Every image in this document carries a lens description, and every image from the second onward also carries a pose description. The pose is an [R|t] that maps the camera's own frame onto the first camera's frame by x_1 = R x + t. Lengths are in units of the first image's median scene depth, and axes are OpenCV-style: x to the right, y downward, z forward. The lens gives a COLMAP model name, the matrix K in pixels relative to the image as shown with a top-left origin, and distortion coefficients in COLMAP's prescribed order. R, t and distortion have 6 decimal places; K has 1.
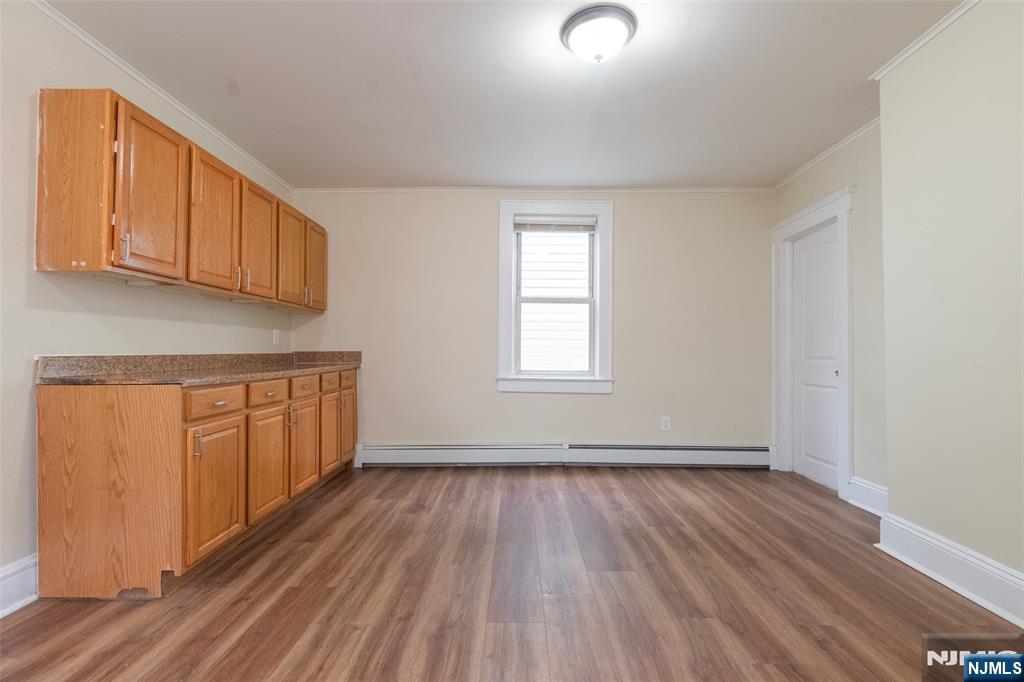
lens RADIAL K [[473.1, 0, 509.3], [0, 473.1, 338.5], [0, 0, 1]] dist [0.000844, 0.000053]
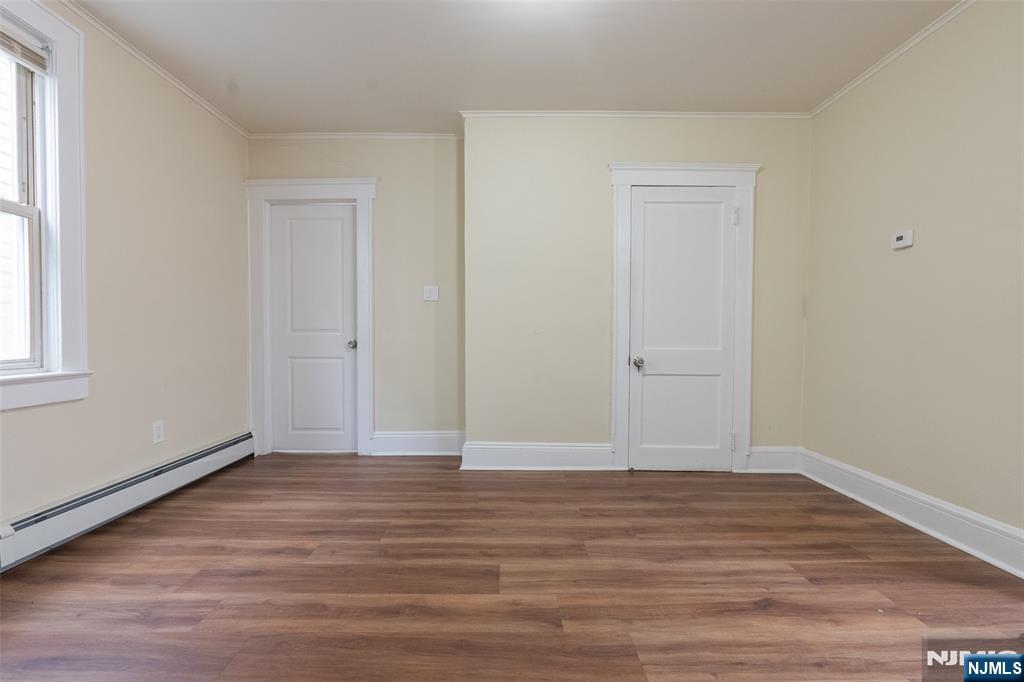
lens RADIAL K [[471.7, 0, 512.0], [0, 471.7, 341.0], [0, 0, 1]] dist [-0.003066, 0.000328]
pose [[-0.030350, -0.022817, 0.999279, -0.363639], [-0.031155, 0.999275, 0.021871, 0.027519], [-0.999054, -0.030469, -0.031039, 0.595672]]
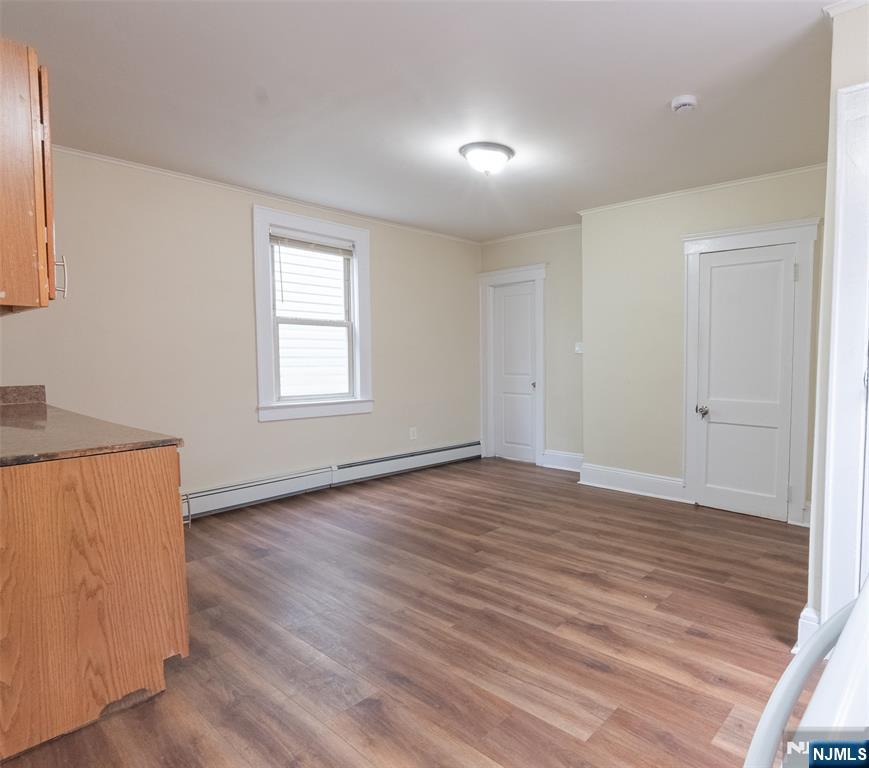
lens RADIAL K [[532.2, 0, 573.1], [0, 532.2, 381.1], [0, 0, 1]] dist [0.000277, 0.001973]
pose [[0.578337, -0.044303, 0.814594, -0.557801], [-0.020552, 0.997416, 0.068838, -0.053307], [-0.815539, -0.056553, 0.575932, -0.076429]]
